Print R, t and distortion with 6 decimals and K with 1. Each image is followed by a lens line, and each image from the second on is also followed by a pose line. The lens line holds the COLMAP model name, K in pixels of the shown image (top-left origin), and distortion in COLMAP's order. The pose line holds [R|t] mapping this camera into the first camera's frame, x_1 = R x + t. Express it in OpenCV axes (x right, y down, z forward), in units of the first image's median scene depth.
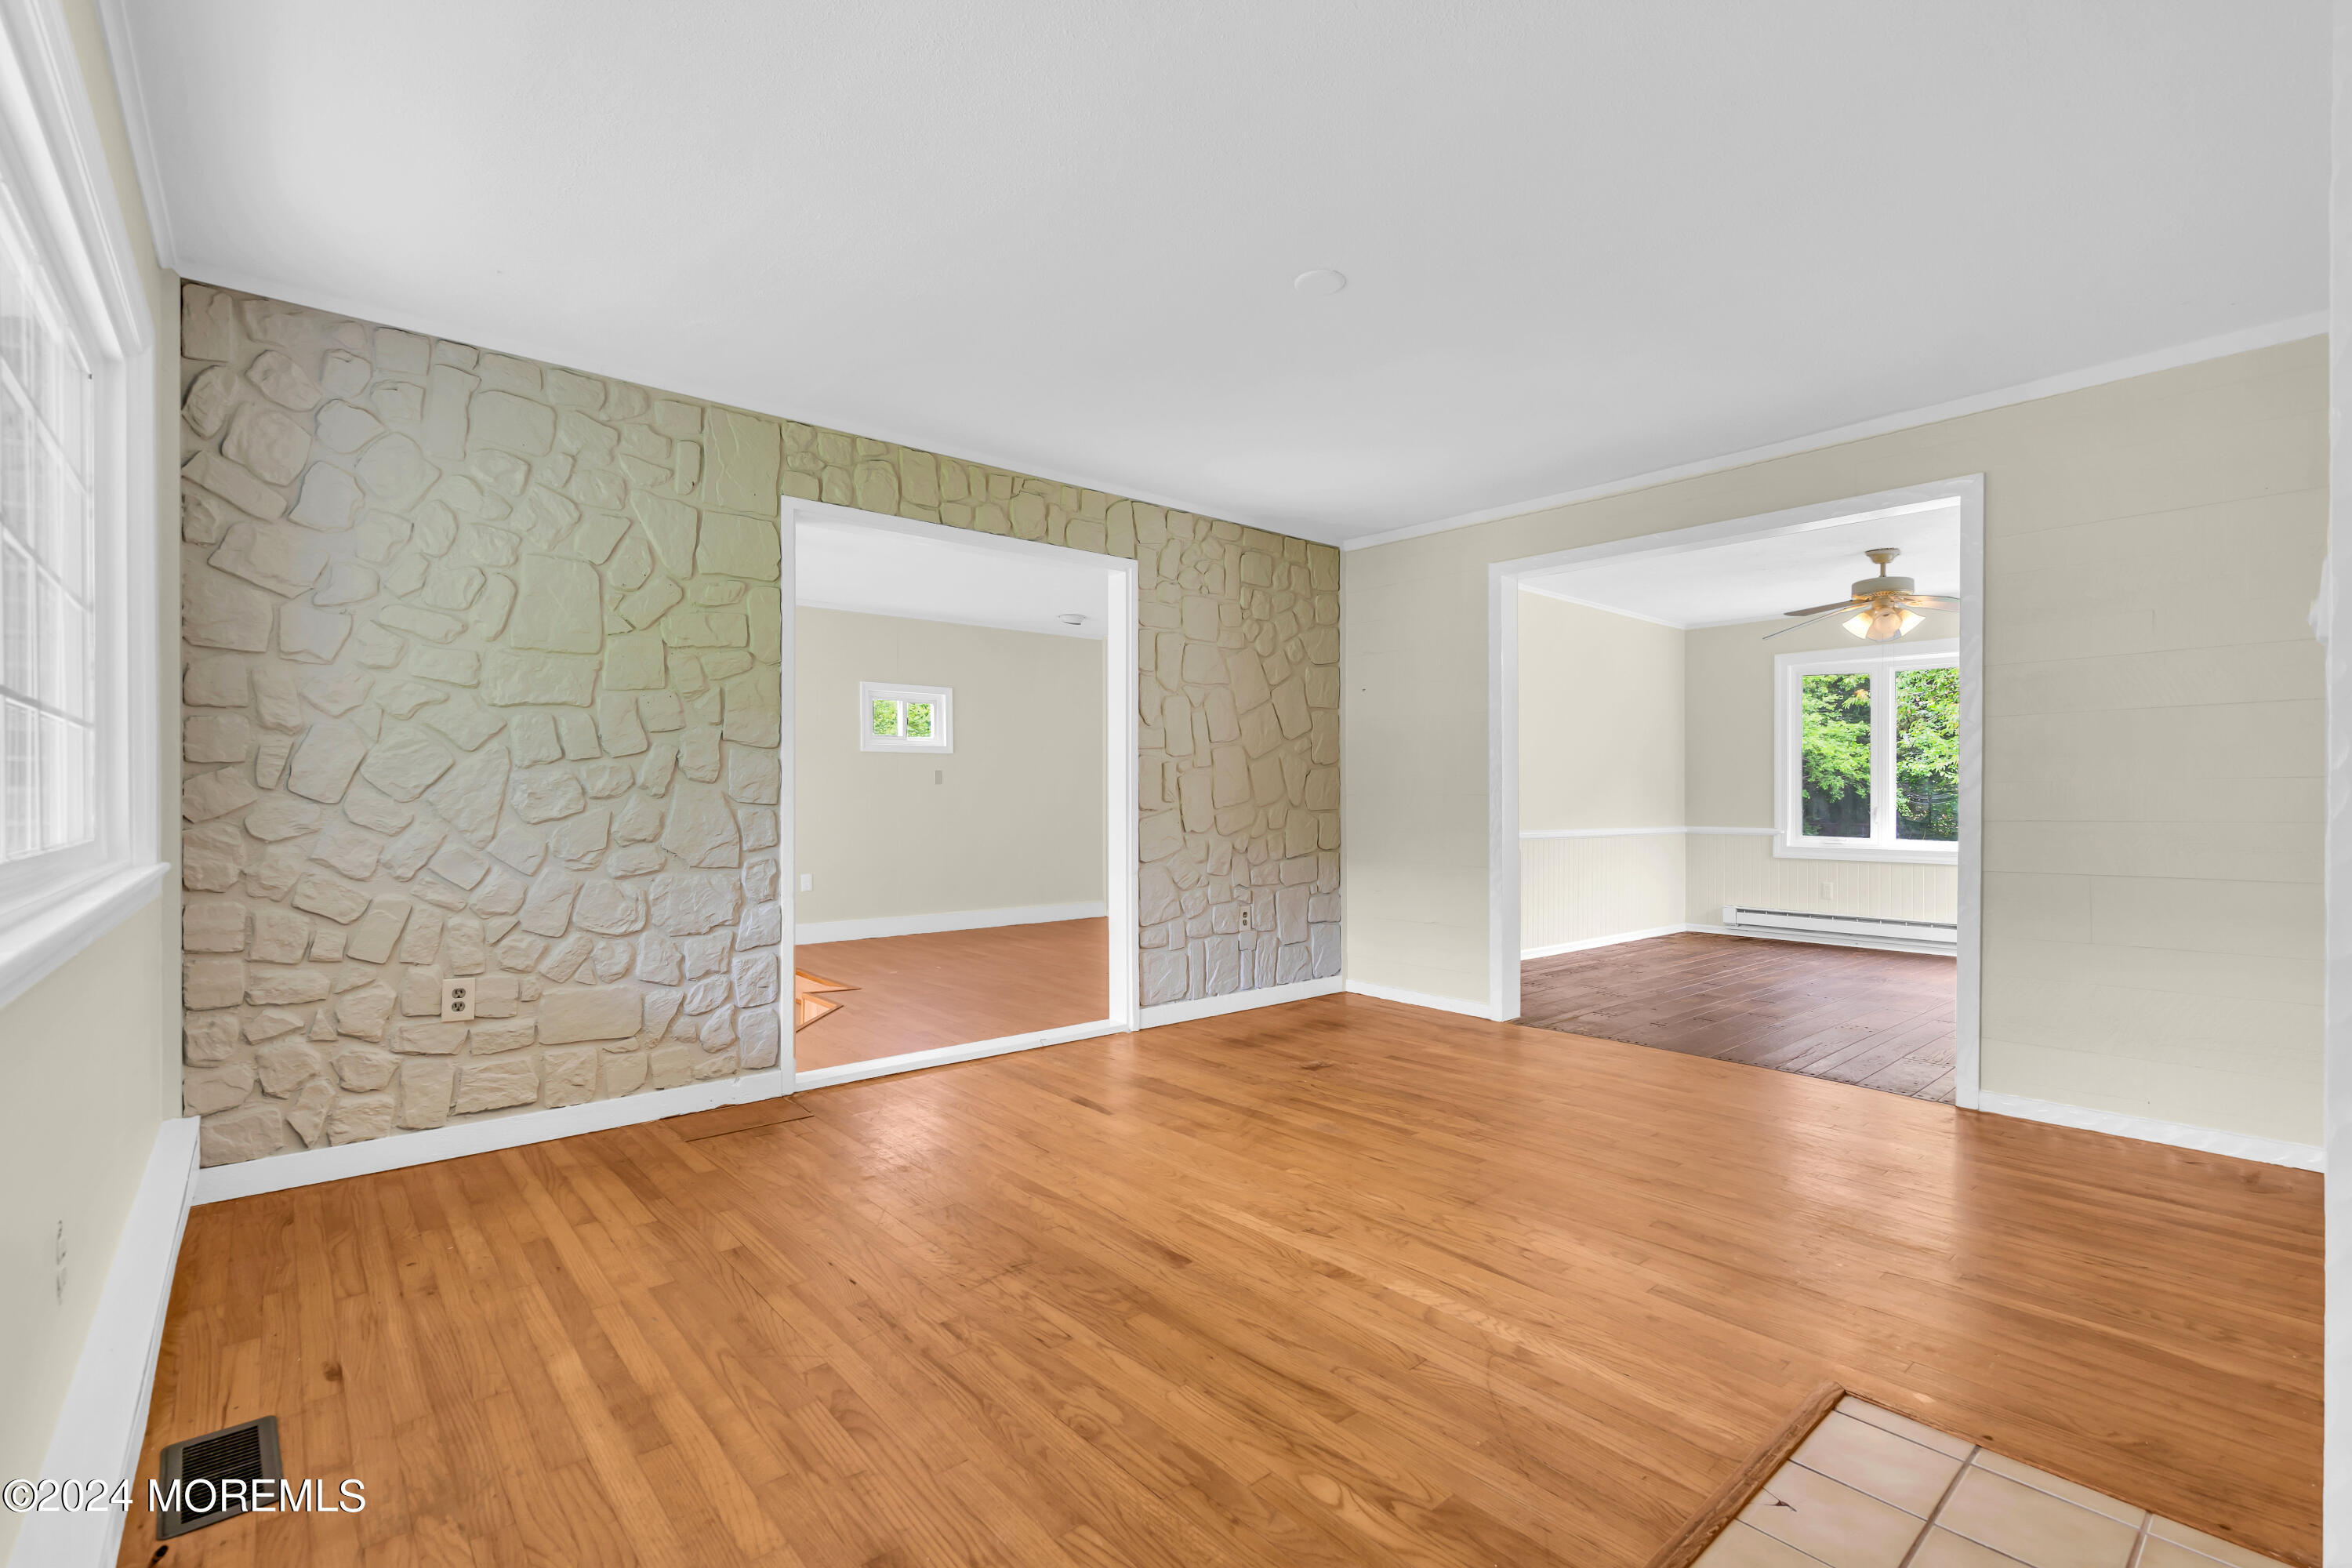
lens RADIAL K [[1054.9, 0, 1178.9], [0, 1054.9, 797.8], [0, 0, 1]] dist [0.001235, 0.000524]
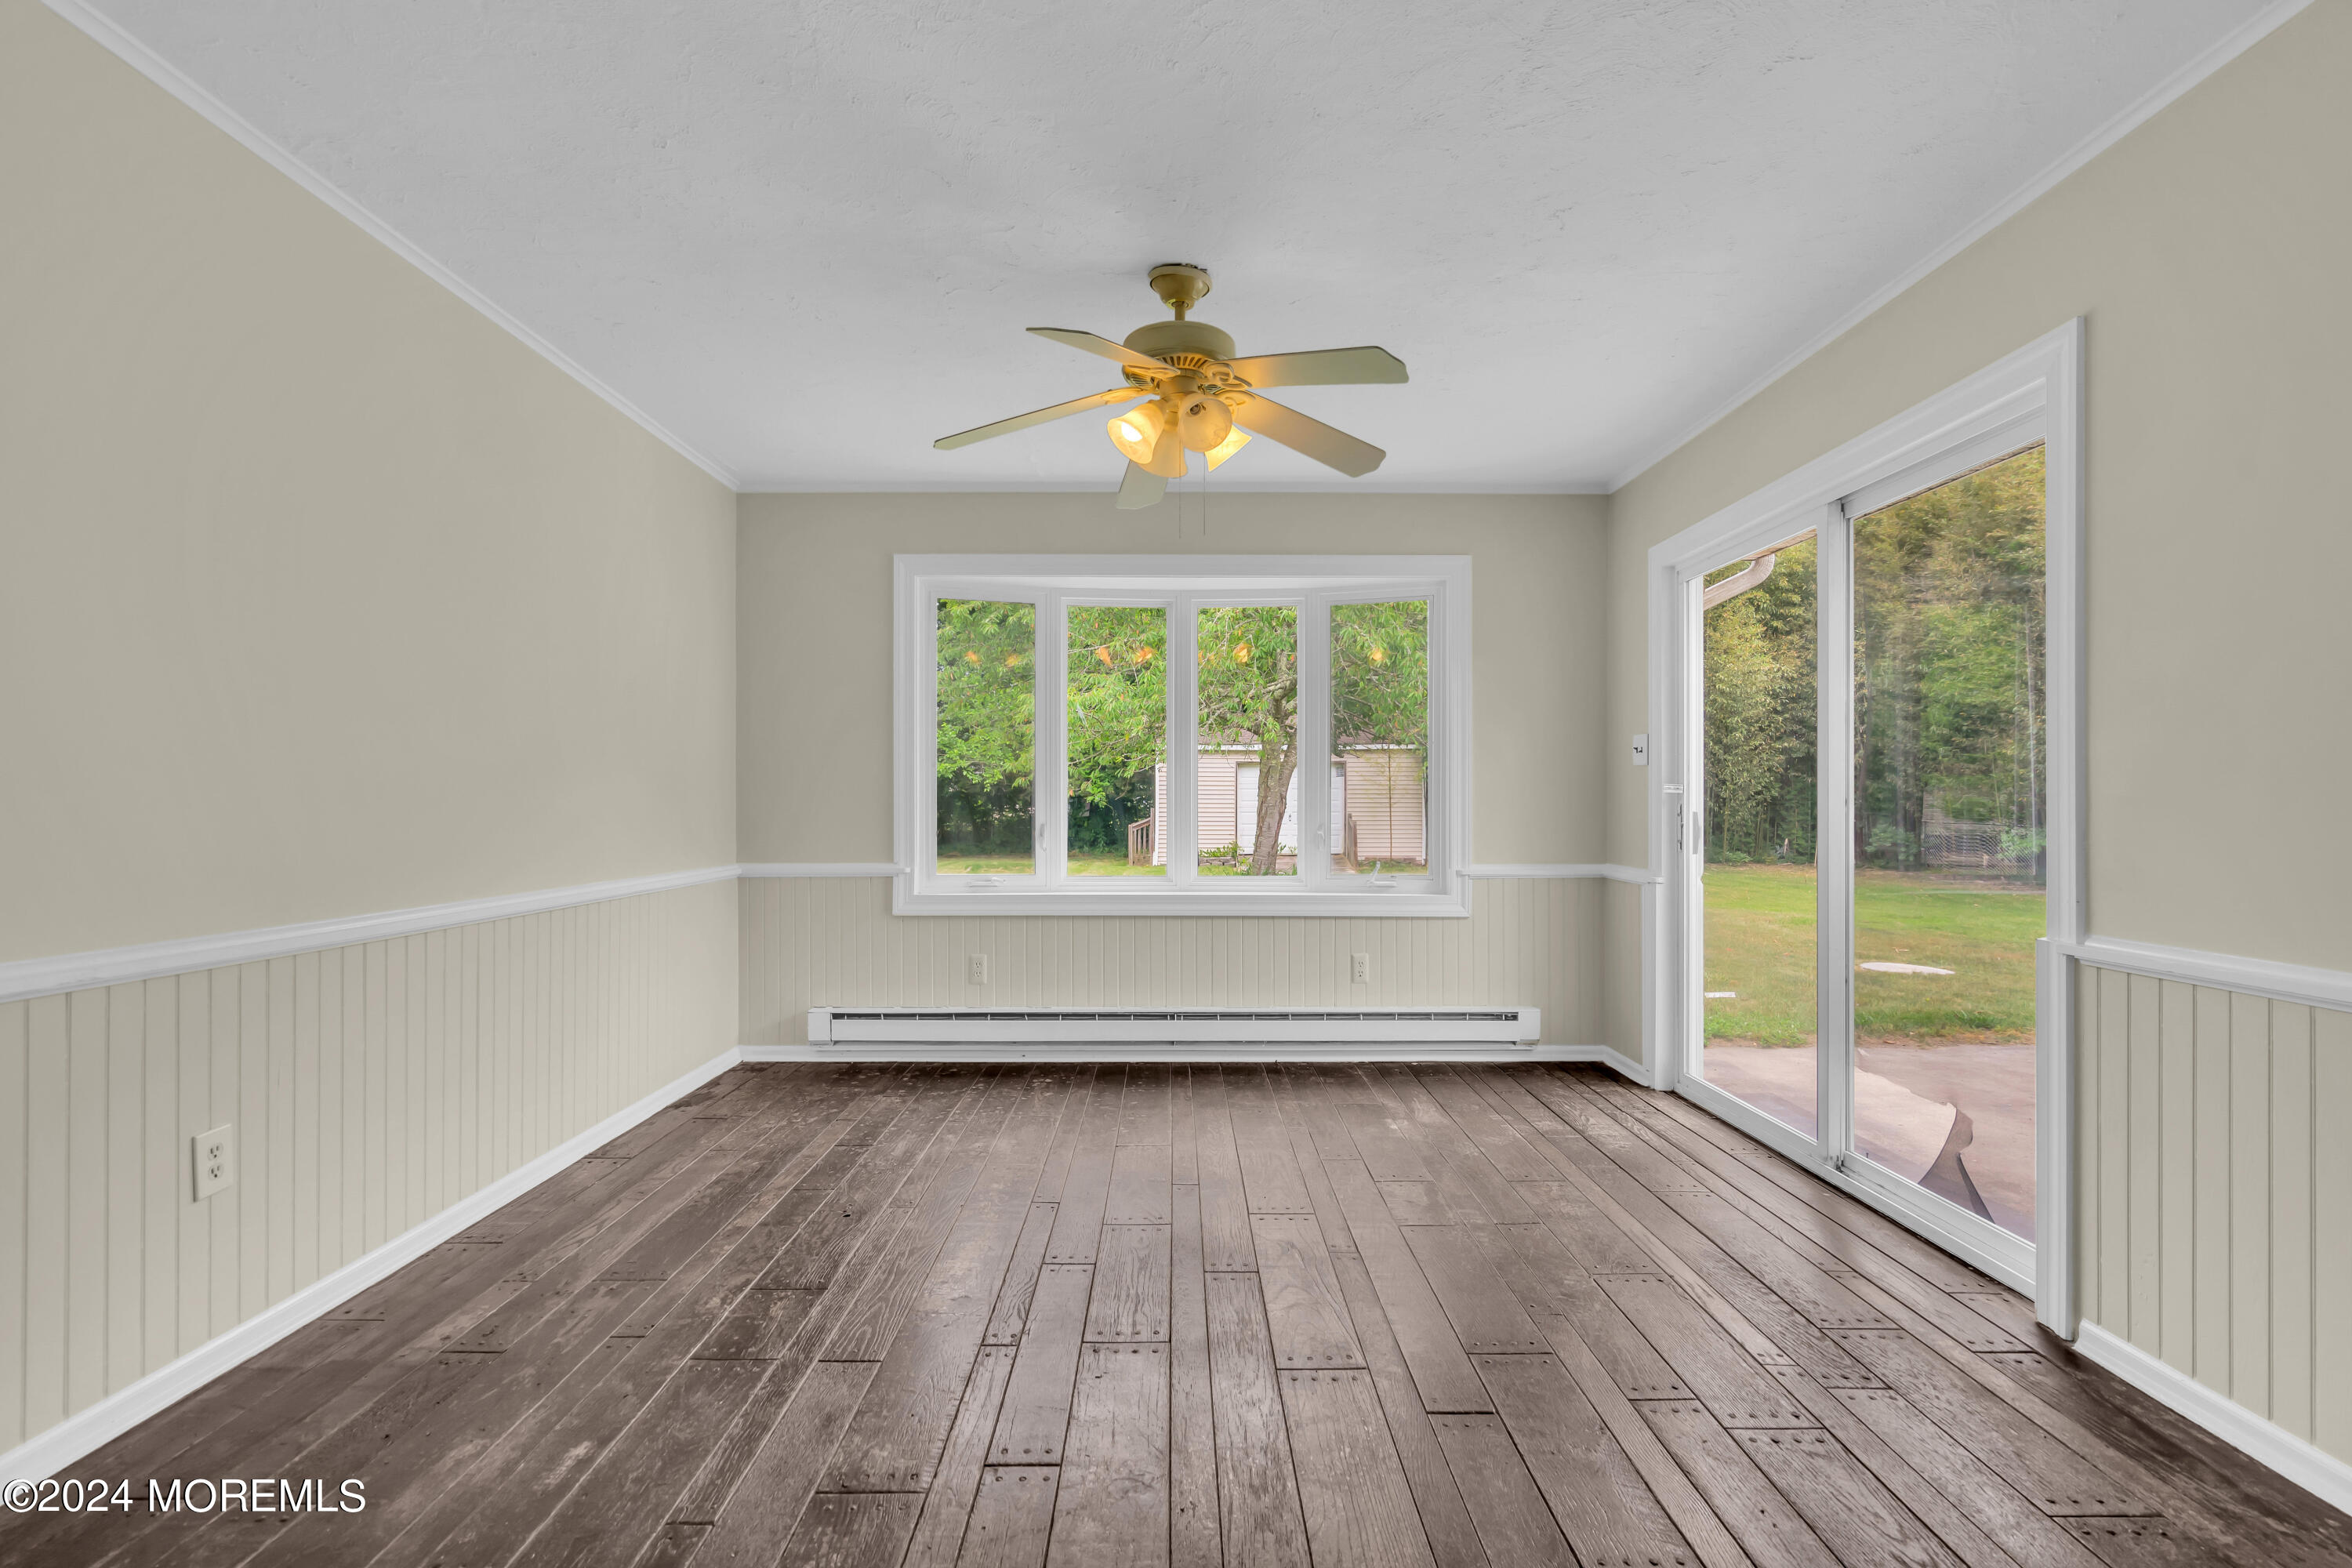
lens RADIAL K [[1054.9, 0, 1178.9], [0, 1054.9, 797.8], [0, 0, 1]] dist [0.001235, 0.000524]
pose [[0.647220, -0.003533, 0.762295, 0.233888], [0.007646, 0.999969, -0.001857, -0.004007], [-0.762265, 0.007030, 0.647227, 0.520172]]
